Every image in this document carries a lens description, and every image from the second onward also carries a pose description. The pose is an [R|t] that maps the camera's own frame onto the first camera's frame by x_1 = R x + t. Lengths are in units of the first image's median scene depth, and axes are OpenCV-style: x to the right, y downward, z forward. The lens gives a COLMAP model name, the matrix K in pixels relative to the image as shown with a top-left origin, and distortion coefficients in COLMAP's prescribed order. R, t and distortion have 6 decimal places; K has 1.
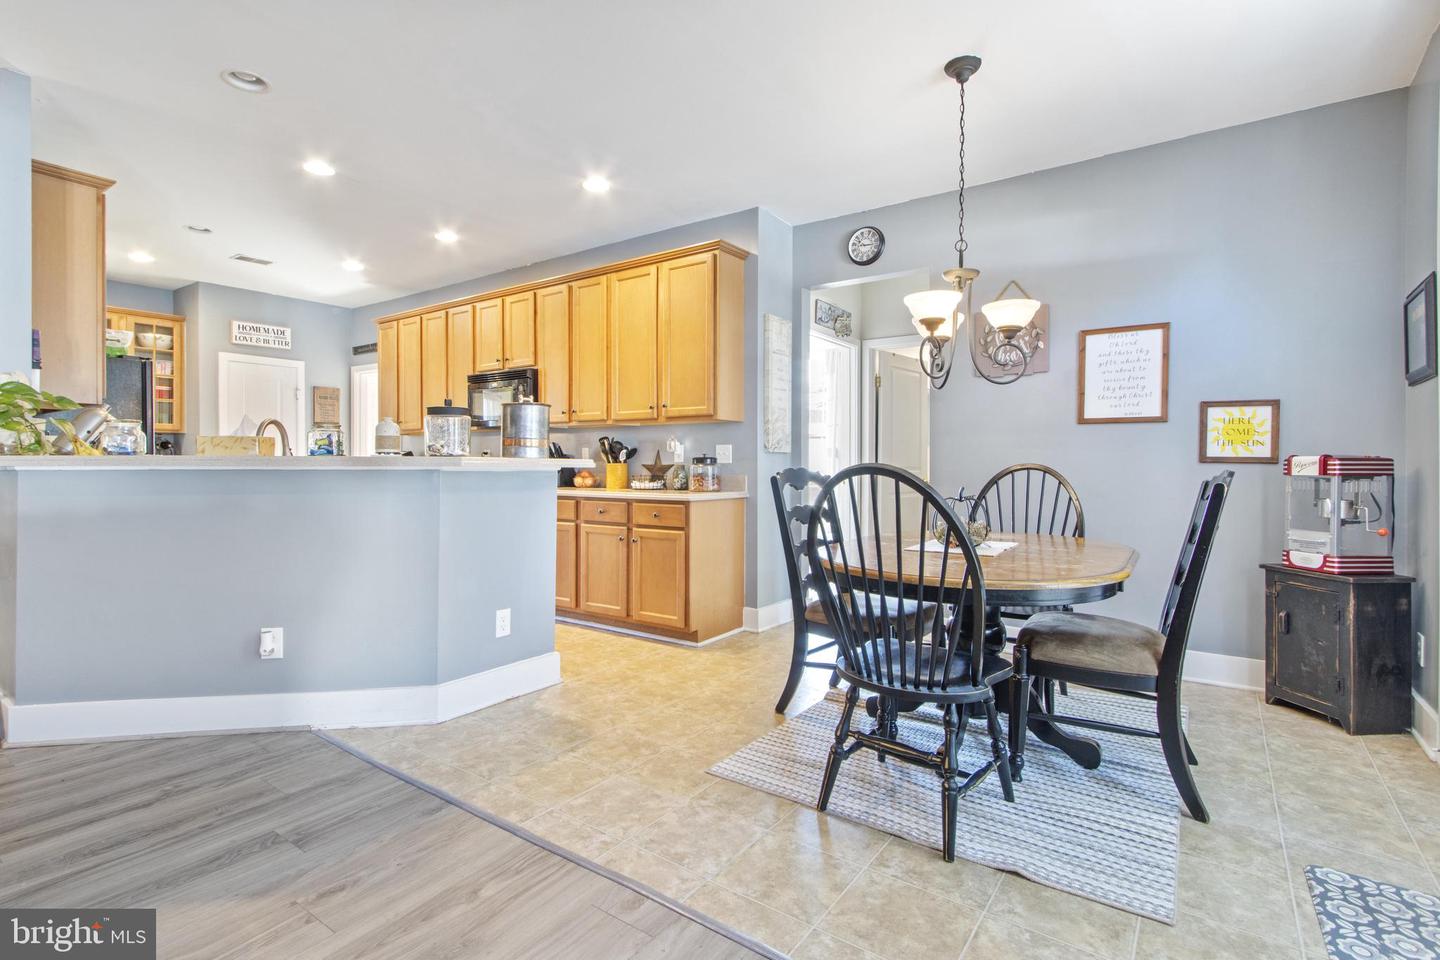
lens RADIAL K [[691.9, 0, 697.3], [0, 691.9, 471.8], [0, 0, 1]] dist [0.009695, -0.003245]
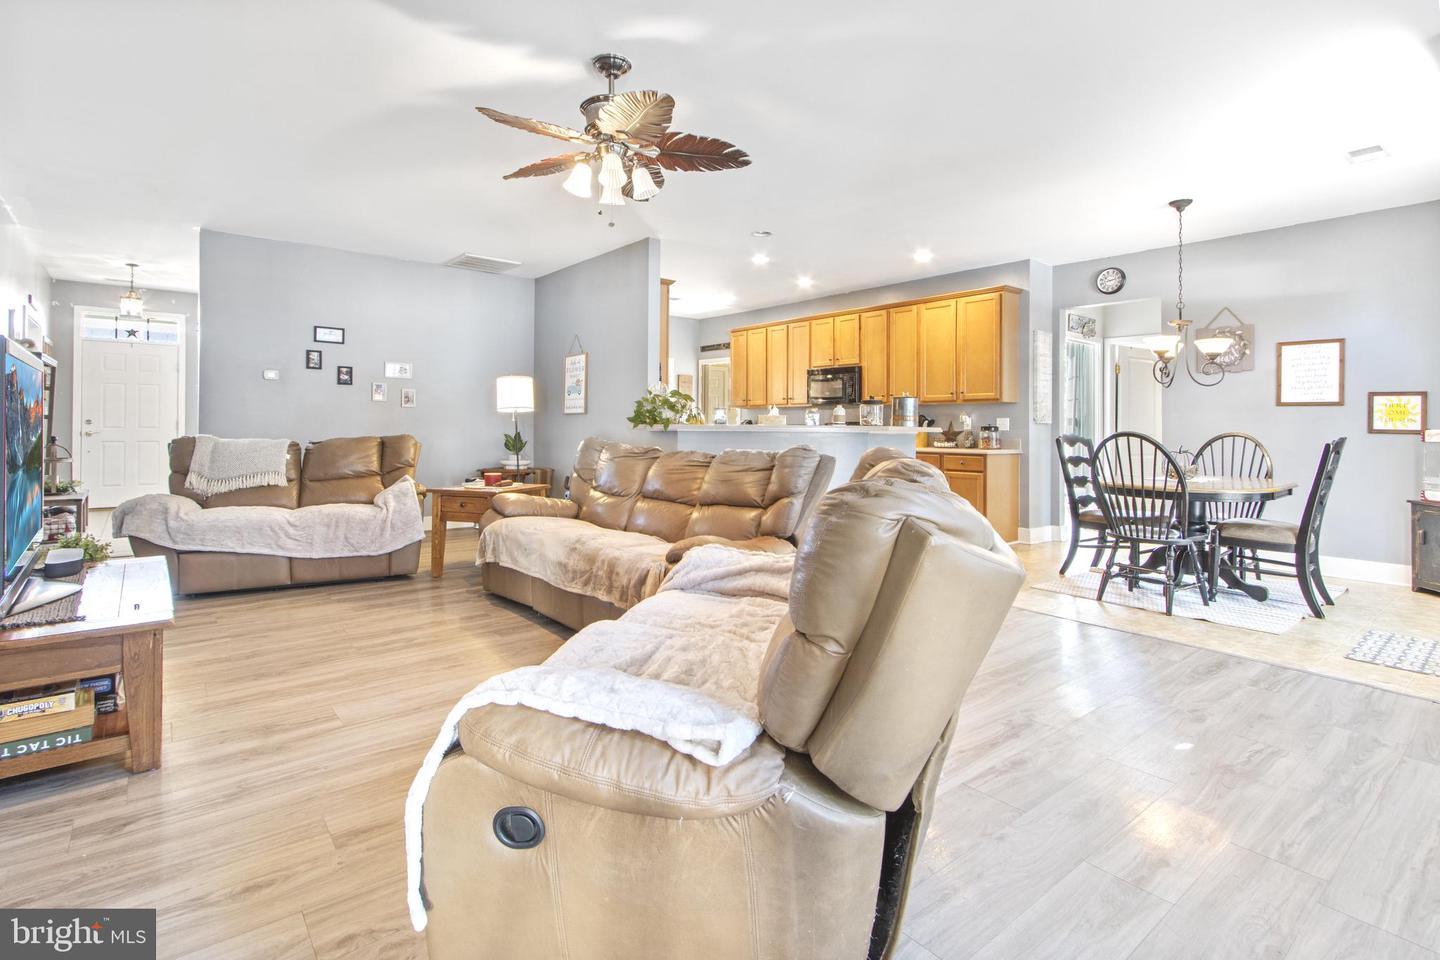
lens RADIAL K [[691.9, 0, 702.7], [0, 691.9, 420.9], [0, 0, 1]] dist [0.009695, -0.003245]
pose [[0.964611, 0.005212, -0.263624, -0.208451], [-0.011422, 0.999692, -0.022030, 0.007984], [0.263428, 0.024261, 0.964374, -0.657872]]
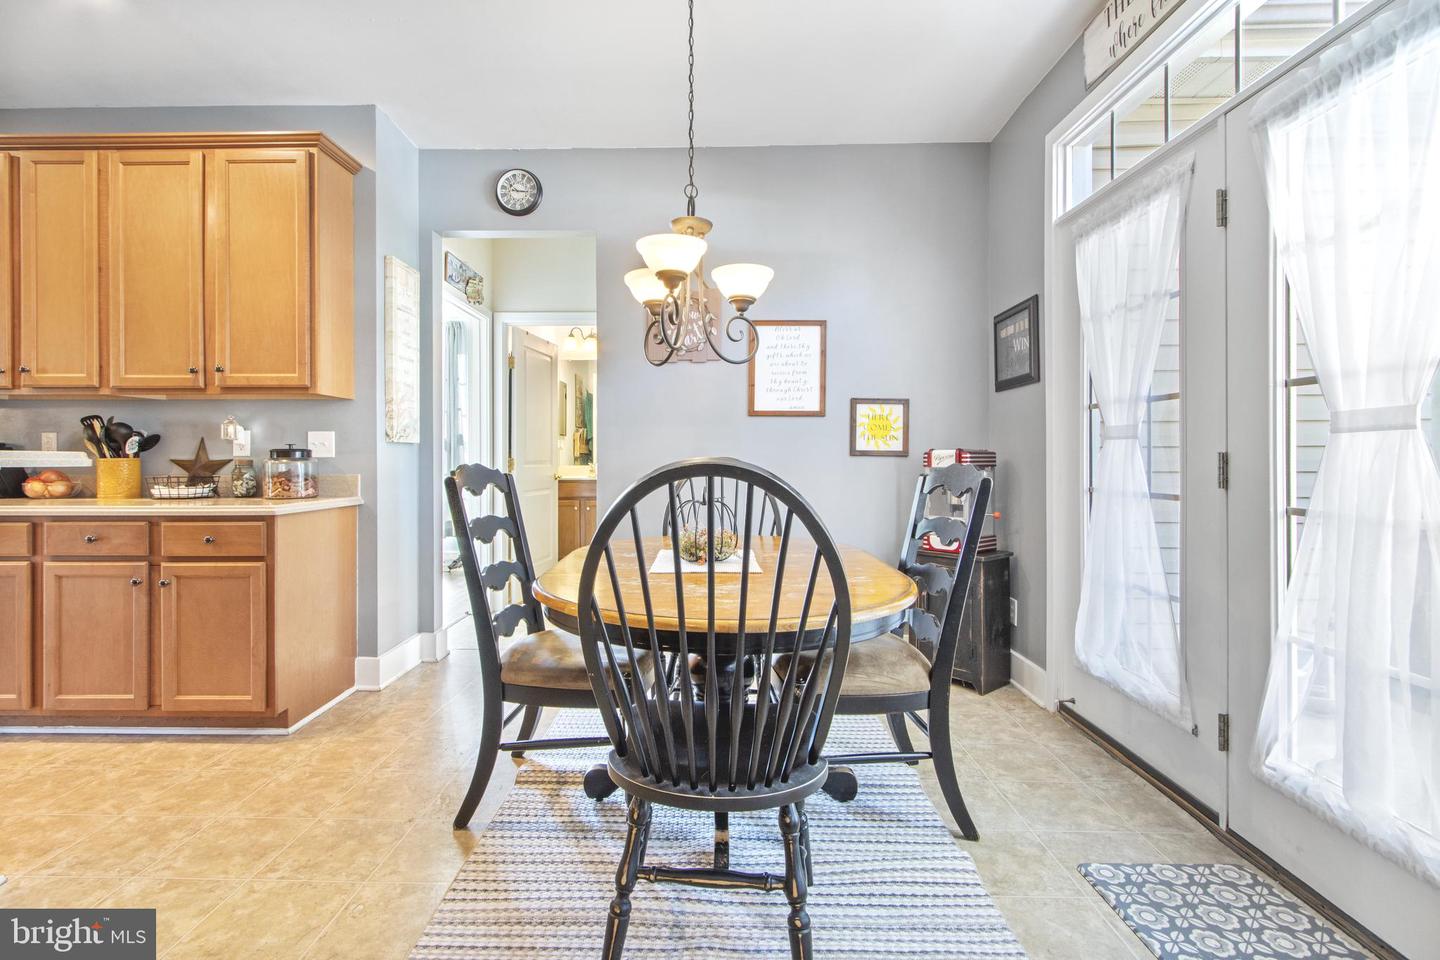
lens RADIAL K [[691.9, 0, 705.6], [0, 691.9, 459.1], [0, 0, 1]] dist [0.009695, -0.003245]
pose [[0.819647, -0.004512, 0.572851, -0.050260], [0.009360, 0.999941, -0.005516, -0.003440], [-0.572793, 0.009883, 0.819641, 0.216207]]
